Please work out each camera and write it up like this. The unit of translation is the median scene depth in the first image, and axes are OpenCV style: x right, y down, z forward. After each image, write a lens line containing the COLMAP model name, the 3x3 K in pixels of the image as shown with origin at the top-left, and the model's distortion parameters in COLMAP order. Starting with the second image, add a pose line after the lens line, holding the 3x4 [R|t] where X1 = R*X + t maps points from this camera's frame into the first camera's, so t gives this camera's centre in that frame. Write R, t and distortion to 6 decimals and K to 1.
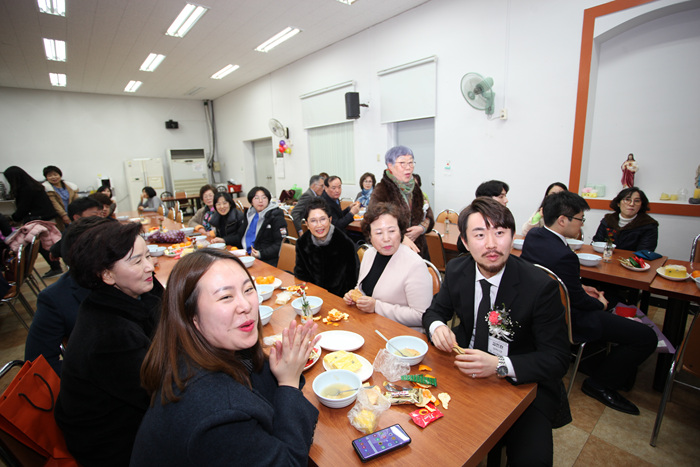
lens RADIAL K [[341.4, 0, 348.8], [0, 341.4, 232.9], [0, 0, 1]] dist [-0.074215, 0.032497]
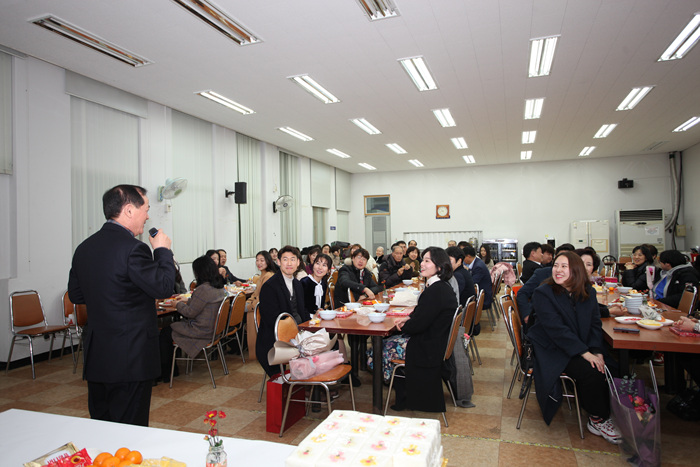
lens RADIAL K [[461.8, 0, 350.0], [0, 461.8, 233.5], [0, 0, 1]] dist [-0.036401, 0.046123]
pose [[0.503287, 0.014594, -0.863996, 0.236601], [-0.179123, 0.979902, -0.087789, 0.071672], [0.845350, 0.198945, 0.495786, -0.312548]]
